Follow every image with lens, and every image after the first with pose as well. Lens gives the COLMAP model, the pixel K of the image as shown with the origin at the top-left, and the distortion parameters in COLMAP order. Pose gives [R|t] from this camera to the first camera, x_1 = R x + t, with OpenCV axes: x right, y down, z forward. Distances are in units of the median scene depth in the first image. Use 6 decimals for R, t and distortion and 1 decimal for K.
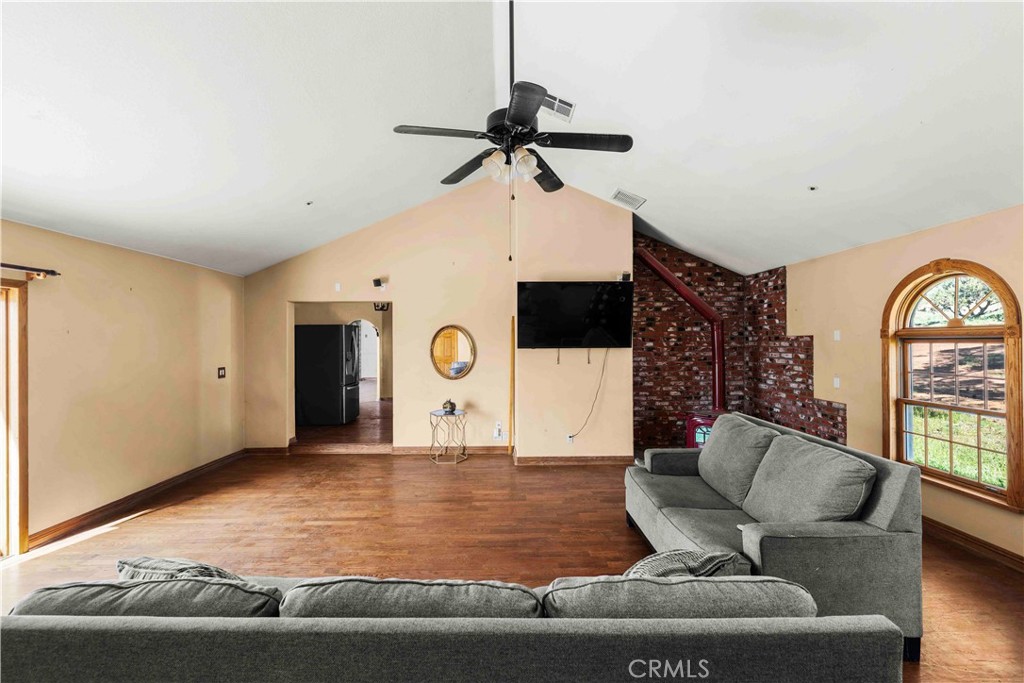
lens RADIAL K [[424.7, 0, 513.5], [0, 424.7, 338.7], [0, 0, 1]] dist [-0.000377, -0.001155]
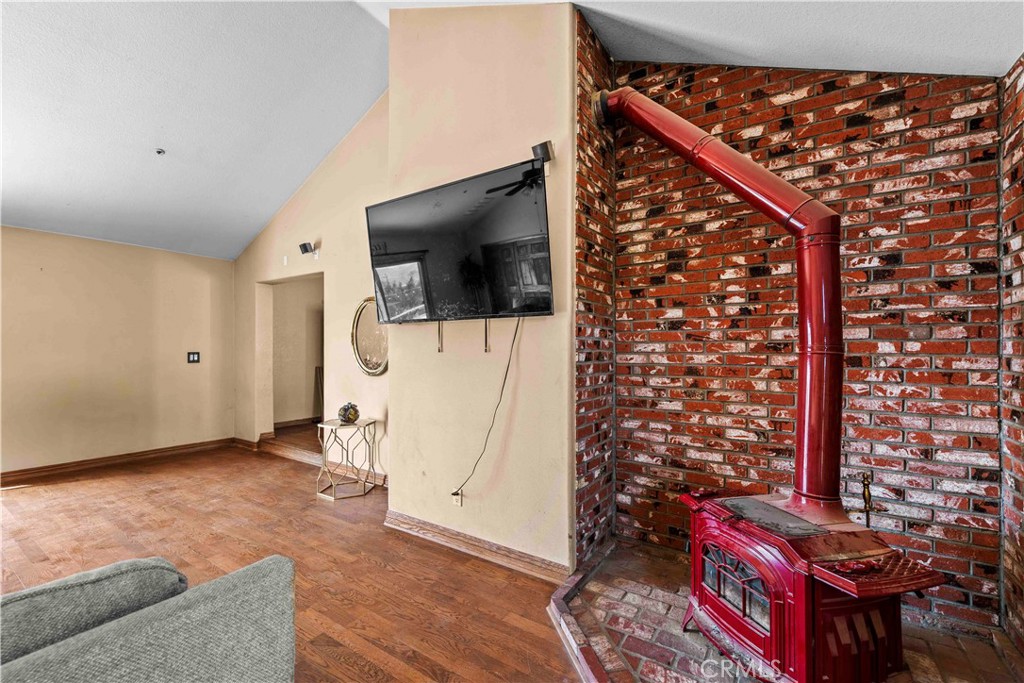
lens RADIAL K [[424.7, 0, 513.1], [0, 424.7, 348.3], [0, 0, 1]] dist [-0.000377, -0.001155]
pose [[0.818224, 0.004288, -0.574883, 0.462274], [-0.005216, 0.999986, 0.000035, 0.052321], [0.574876, 0.002970, 0.818236, 0.589994]]
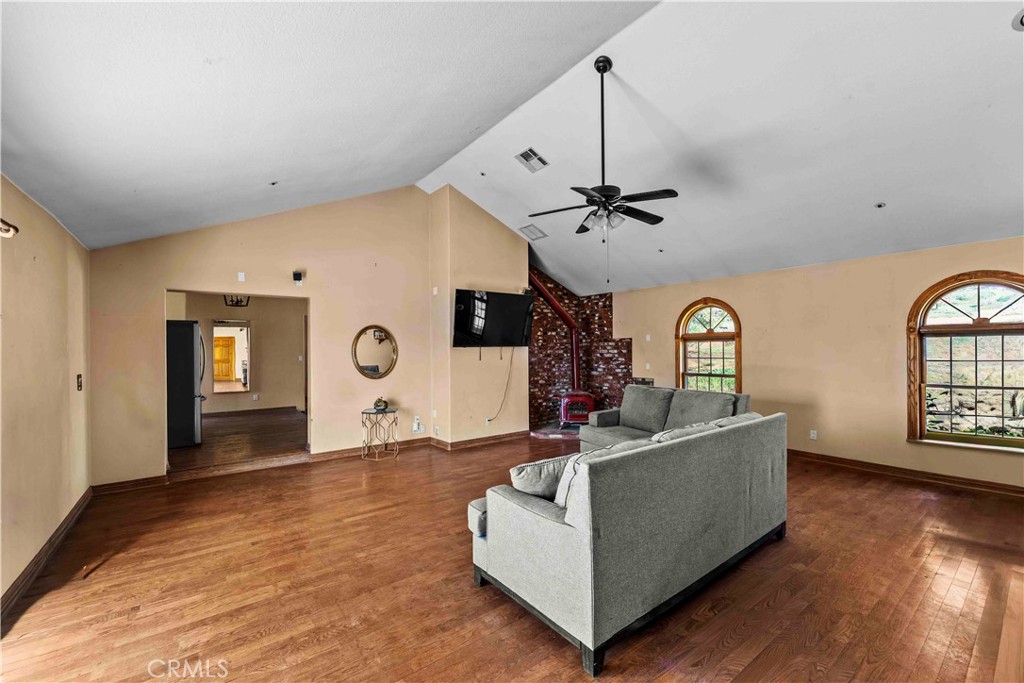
lens RADIAL K [[424.7, 0, 521.2], [0, 424.7, 346.0], [0, 0, 1]] dist [-0.000377, -0.001155]
pose [[0.800386, -0.000200, 0.599485, -0.494133], [0.001386, 0.999998, -0.001517, 0.020729], [-0.599484, 0.002045, 0.800384, -0.022026]]
